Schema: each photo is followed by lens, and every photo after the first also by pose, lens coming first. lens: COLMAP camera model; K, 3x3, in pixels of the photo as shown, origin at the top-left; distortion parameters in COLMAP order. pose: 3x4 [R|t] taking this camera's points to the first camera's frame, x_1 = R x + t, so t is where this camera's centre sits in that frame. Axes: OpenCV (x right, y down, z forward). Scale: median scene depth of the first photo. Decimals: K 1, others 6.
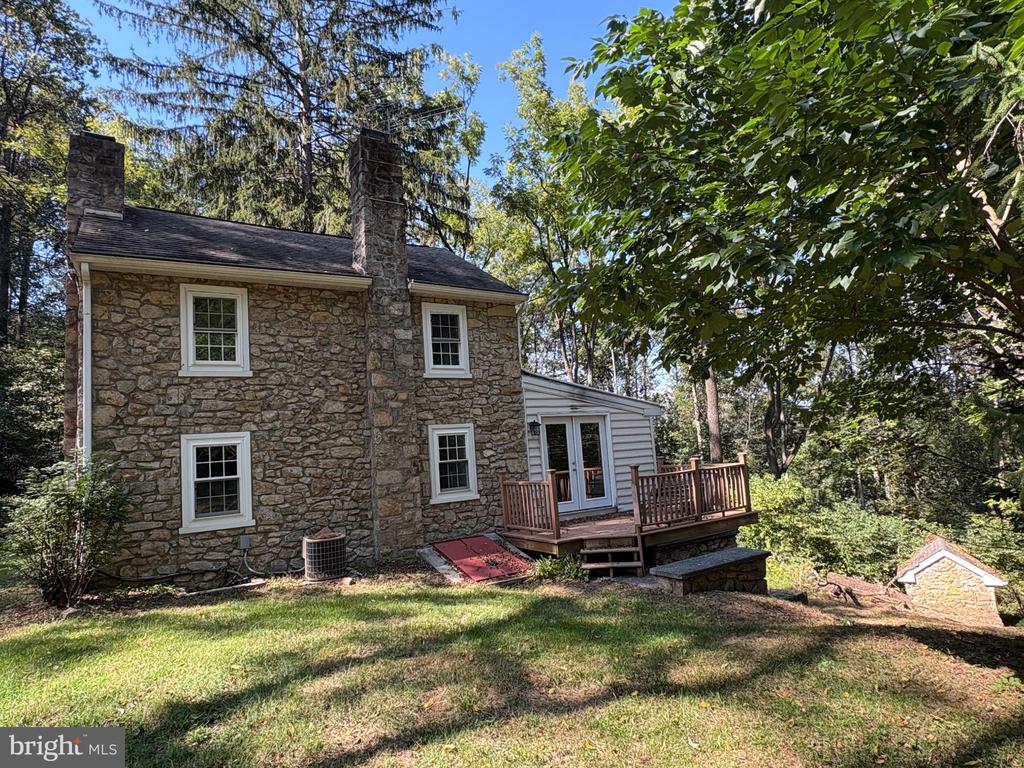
lens RADIAL K [[595.2, 0, 512.0], [0, 595.2, 384.0], [0, 0, 1]] dist [0.000179, 0.000570]
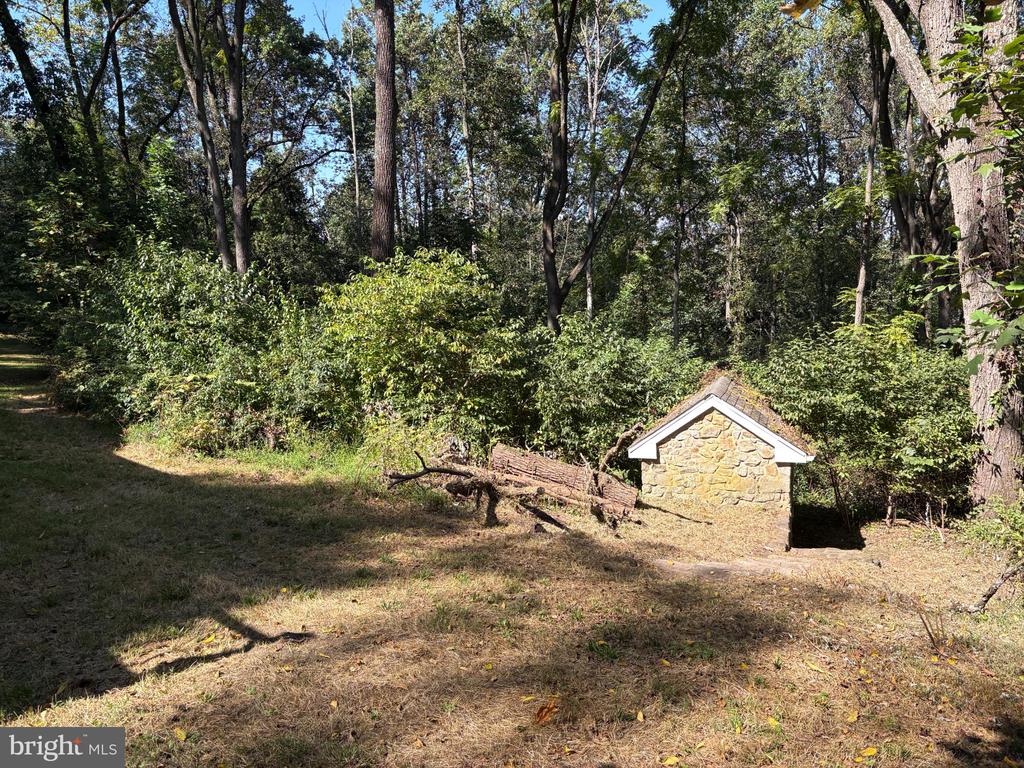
lens RADIAL K [[777.0, 0, 512.0], [0, 777.0, 384.0], [0, 0, 1]] dist [0.054722, -0.065415]
pose [[0.971187, -0.002157, 0.238311, 0.405658], [-0.051975, 0.973972, 0.220627, 0.134325], [-0.232584, -0.226656, 0.945797, 0.428335]]
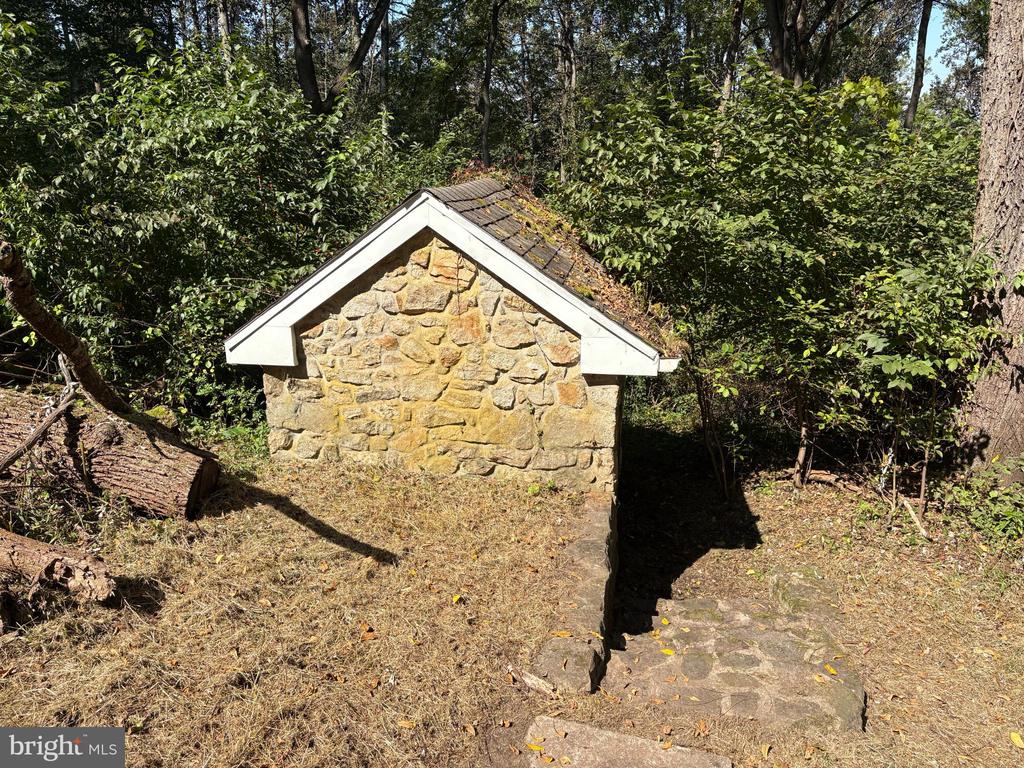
lens RADIAL K [[777.0, 0, 512.0], [0, 777.0, 384.0], [0, 0, 1]] dist [0.054722, -0.065415]
pose [[0.905112, -0.054320, 0.421689, 0.635365], [-0.108597, 0.929372, 0.352808, 0.241189], [-0.411071, -0.365125, 0.835287, 0.759502]]
